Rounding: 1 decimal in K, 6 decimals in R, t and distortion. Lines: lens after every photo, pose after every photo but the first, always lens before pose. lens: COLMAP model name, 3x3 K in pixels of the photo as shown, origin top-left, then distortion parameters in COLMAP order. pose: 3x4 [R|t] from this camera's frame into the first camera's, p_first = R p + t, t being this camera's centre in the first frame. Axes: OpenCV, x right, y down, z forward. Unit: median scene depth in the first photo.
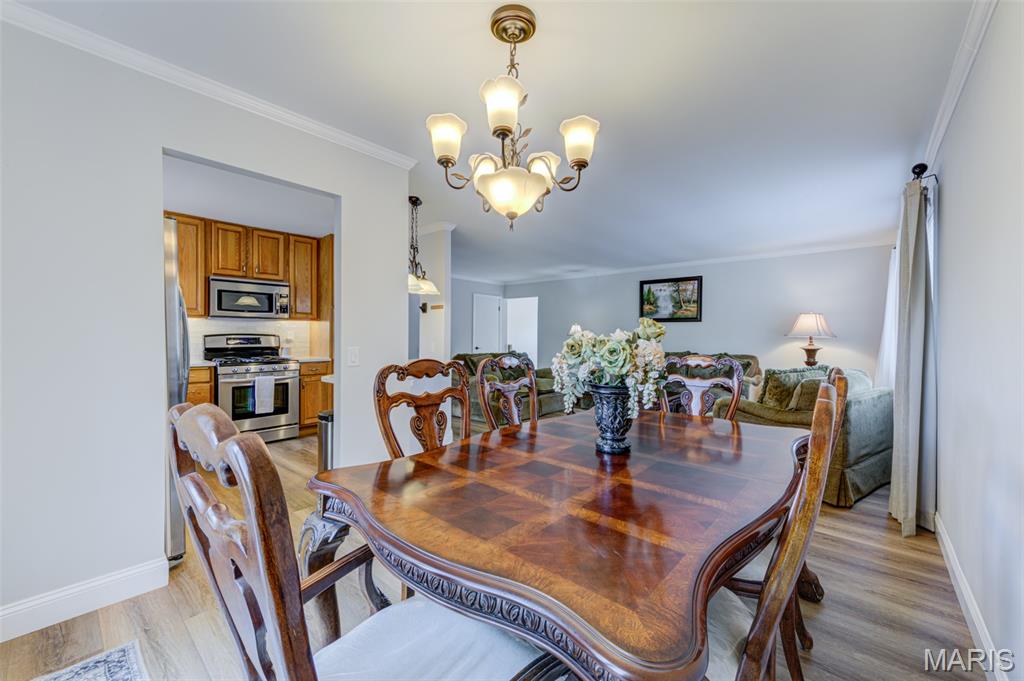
lens RADIAL K [[397.6, 0, 509.8], [0, 397.6, 340.8], [0, 0, 1]] dist [0.005984, -0.001845]
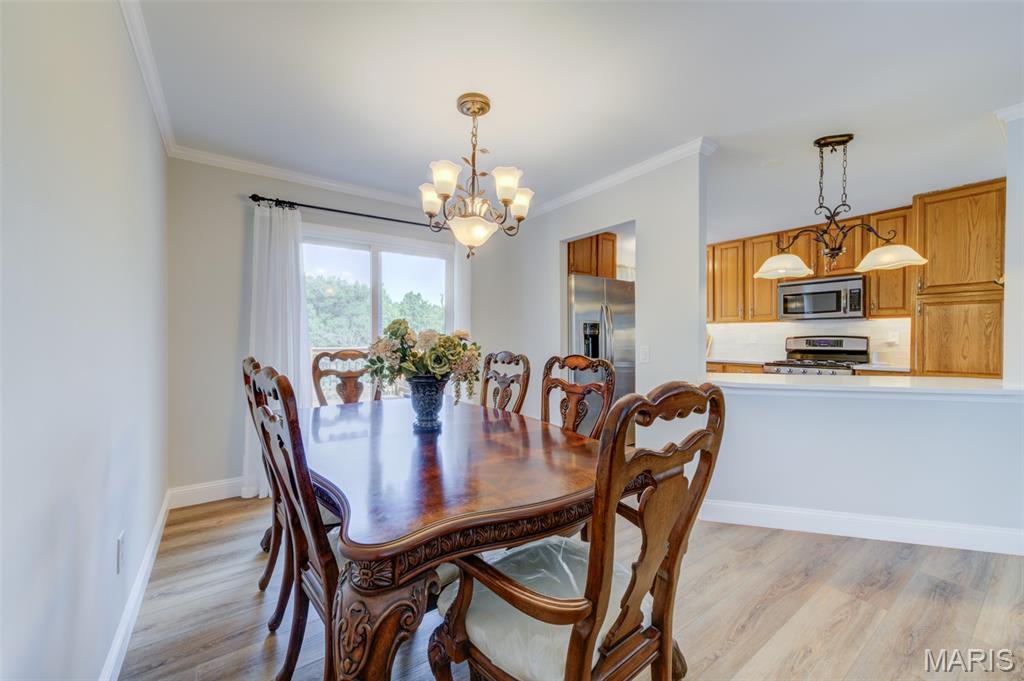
lens RADIAL K [[397.6, 0, 509.3], [0, 397.6, 344.1], [0, 0, 1]] dist [0.005984, -0.001845]
pose [[-0.219926, 0.008534, -0.975479, 0.448801], [-0.014088, 0.999830, 0.011924, 0.001870], [0.975415, 0.016365, -0.219768, 0.485347]]
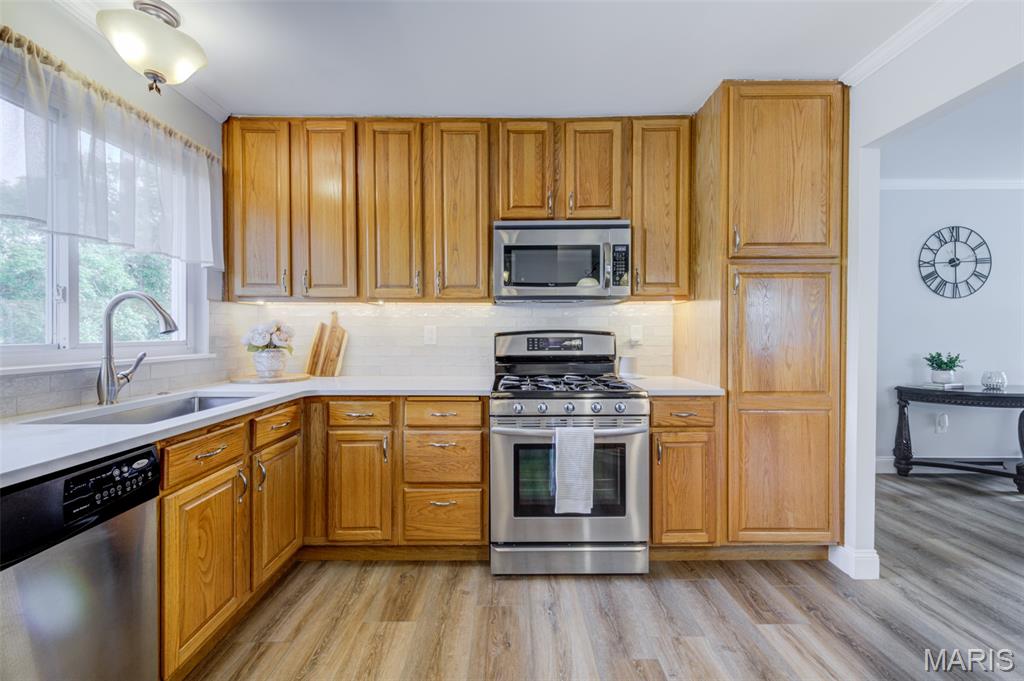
lens RADIAL K [[397.6, 0, 515.3], [0, 397.6, 337.8], [0, 0, 1]] dist [0.005984, -0.001845]
pose [[0.668321, -0.002101, -0.743870, -0.315326], [-0.003231, 0.999978, -0.005727, -0.004710], [0.743866, 0.006231, 0.668300, 0.621601]]
